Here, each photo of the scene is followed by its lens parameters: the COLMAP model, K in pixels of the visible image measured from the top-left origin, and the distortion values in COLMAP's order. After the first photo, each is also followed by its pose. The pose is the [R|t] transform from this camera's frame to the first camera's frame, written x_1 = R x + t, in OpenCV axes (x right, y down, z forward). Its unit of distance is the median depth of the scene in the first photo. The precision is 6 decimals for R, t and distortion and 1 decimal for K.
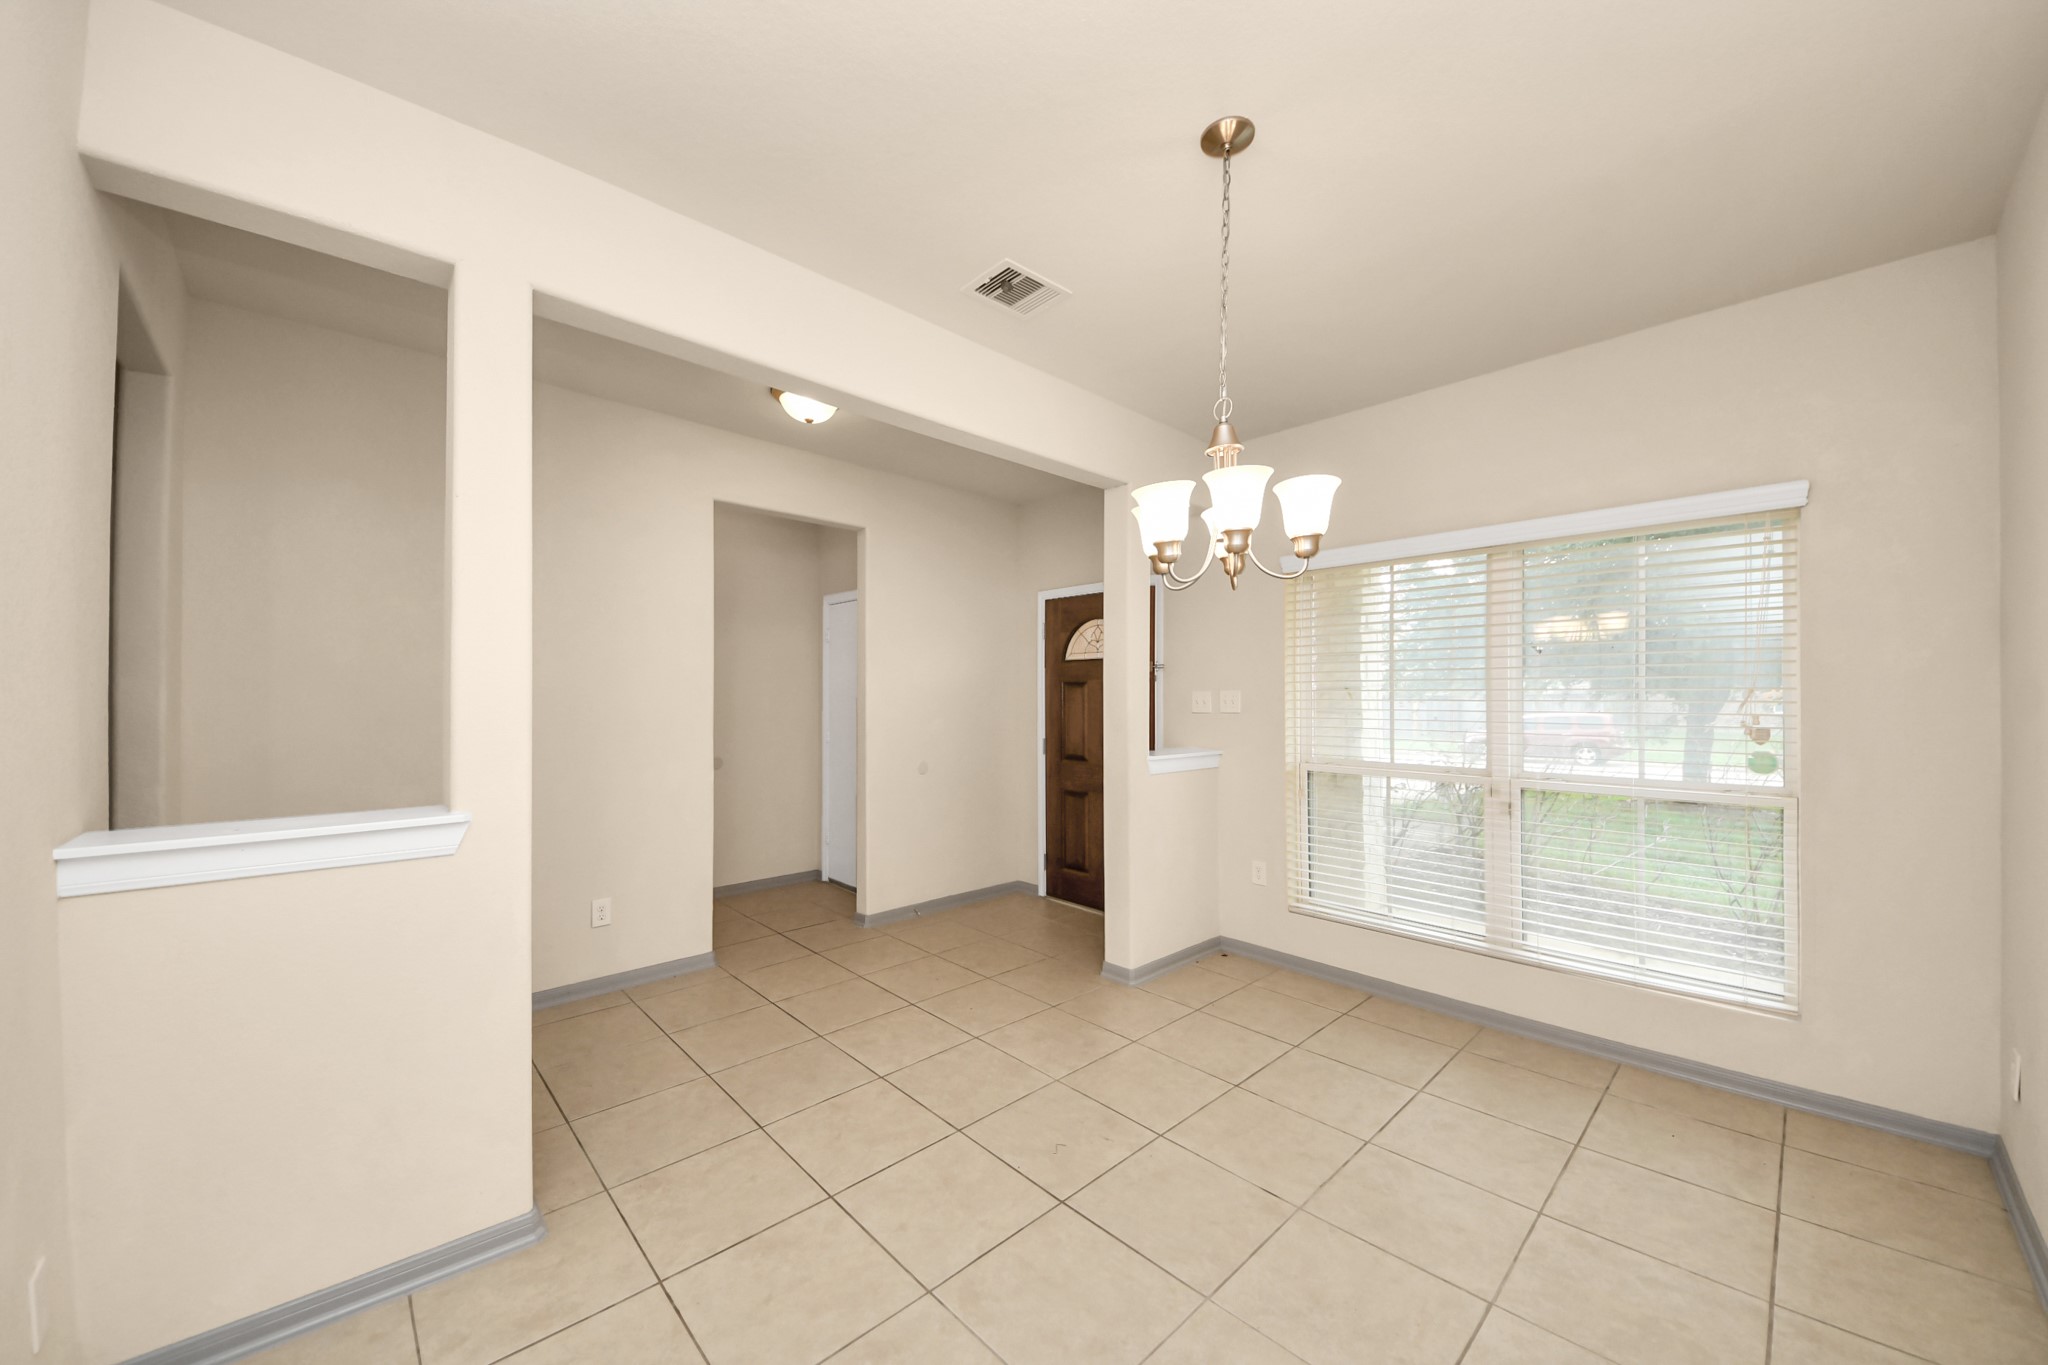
lens RADIAL K [[734.1, 0, 1008.7], [0, 734.1, 693.0], [0, 0, 1]] dist [0.000317, -0.013082]
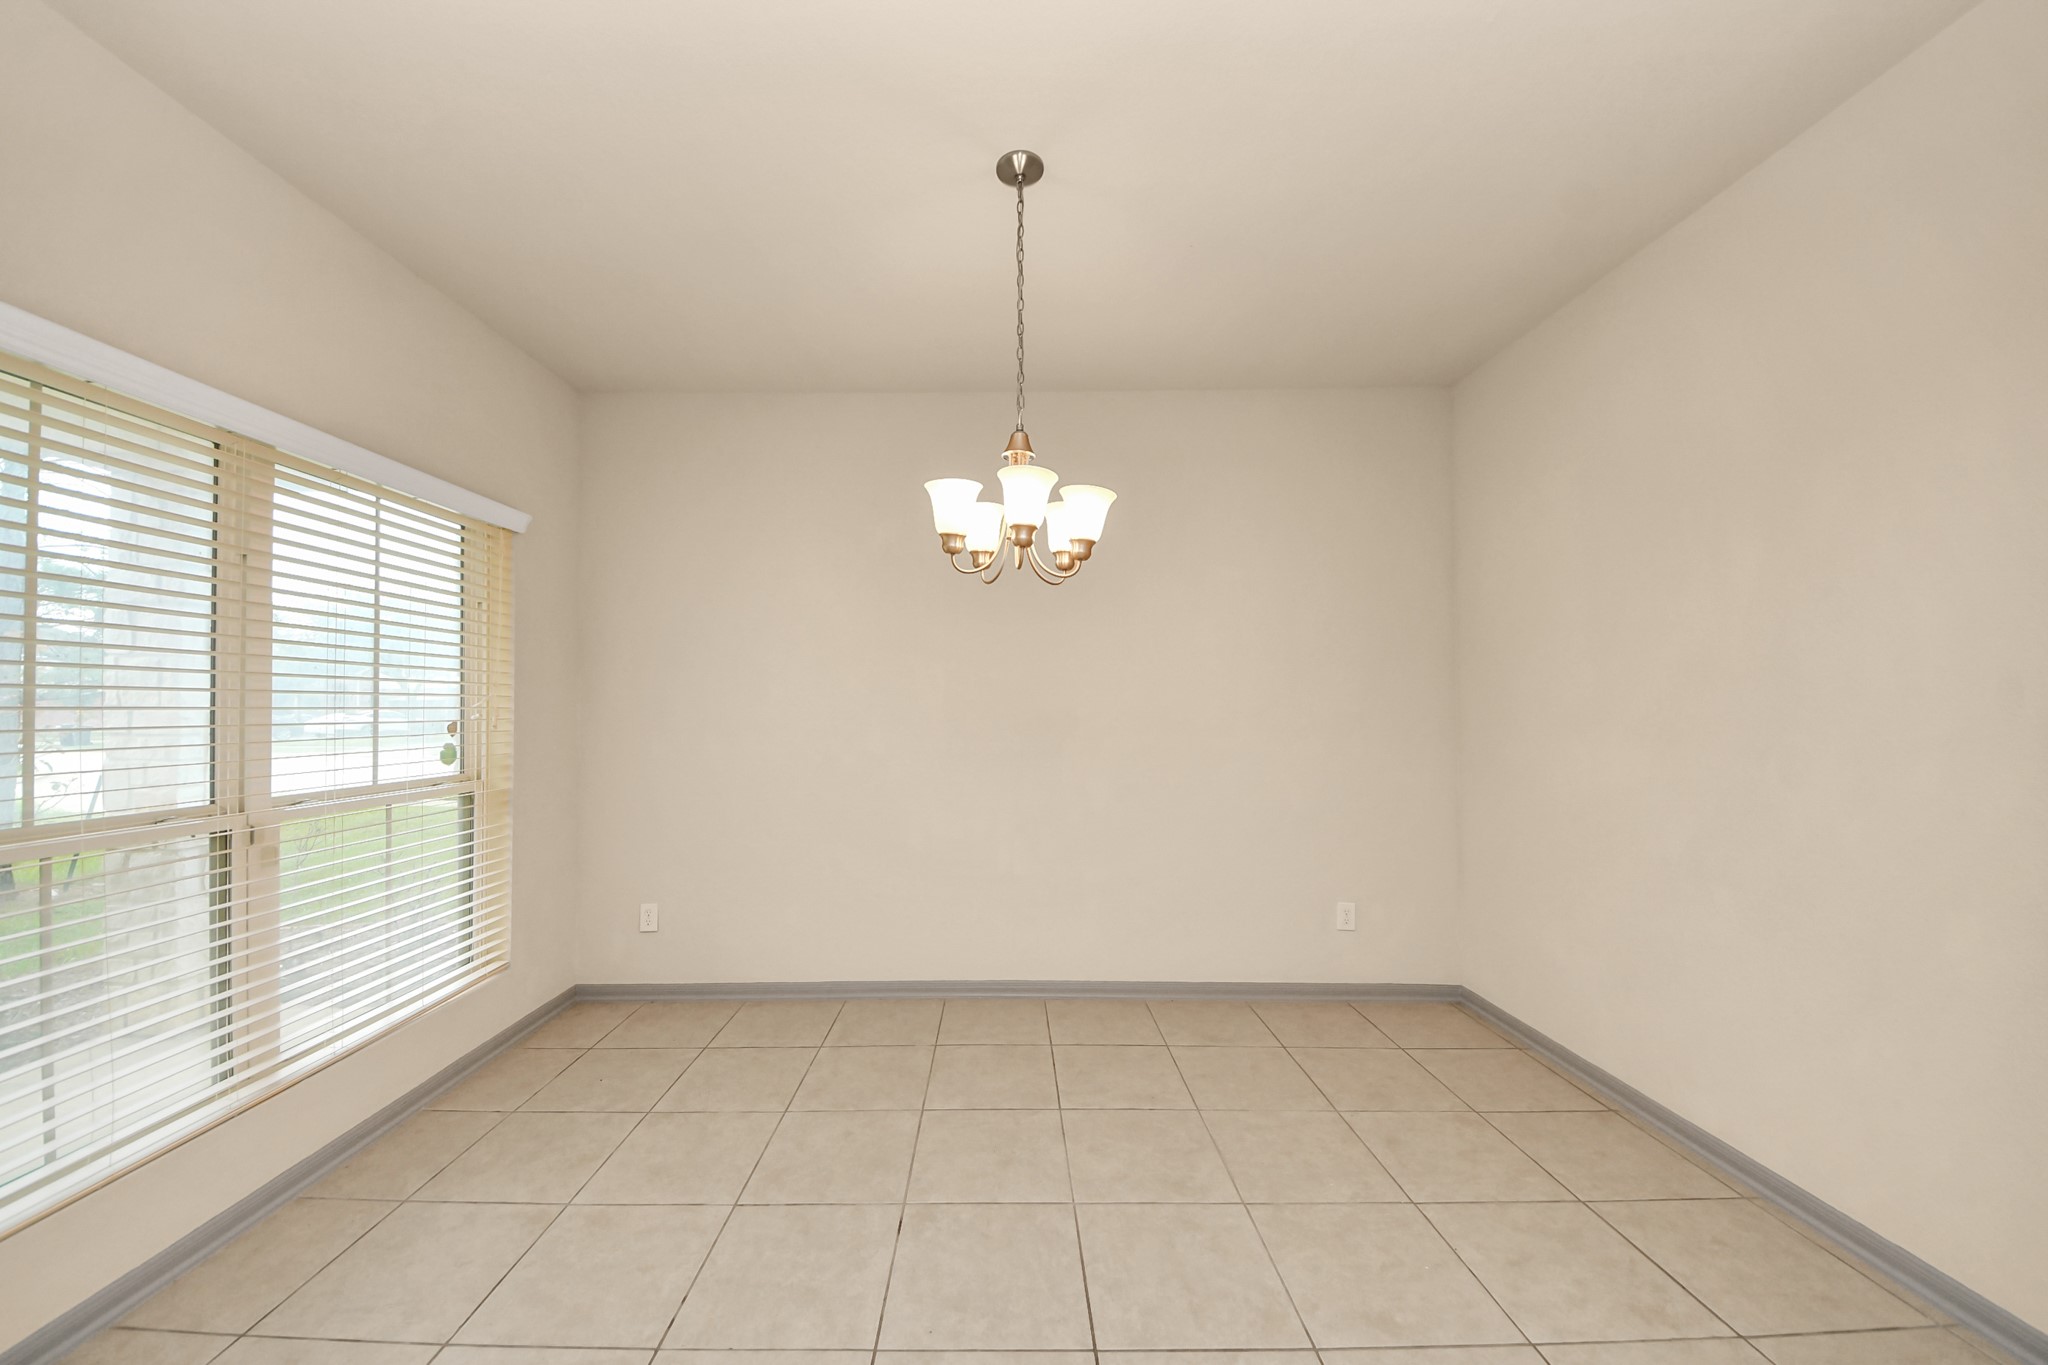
lens RADIAL K [[734.1, 0, 1008.7], [0, 734.1, 693.0], [0, 0, 1]] dist [0.000317, -0.013082]
pose [[-0.740355, 0.017784, 0.671981, -0.394229], [0.000075, 0.999652, -0.026374, 0.050352], [-0.672216, -0.019476, -0.740099, 1.727125]]
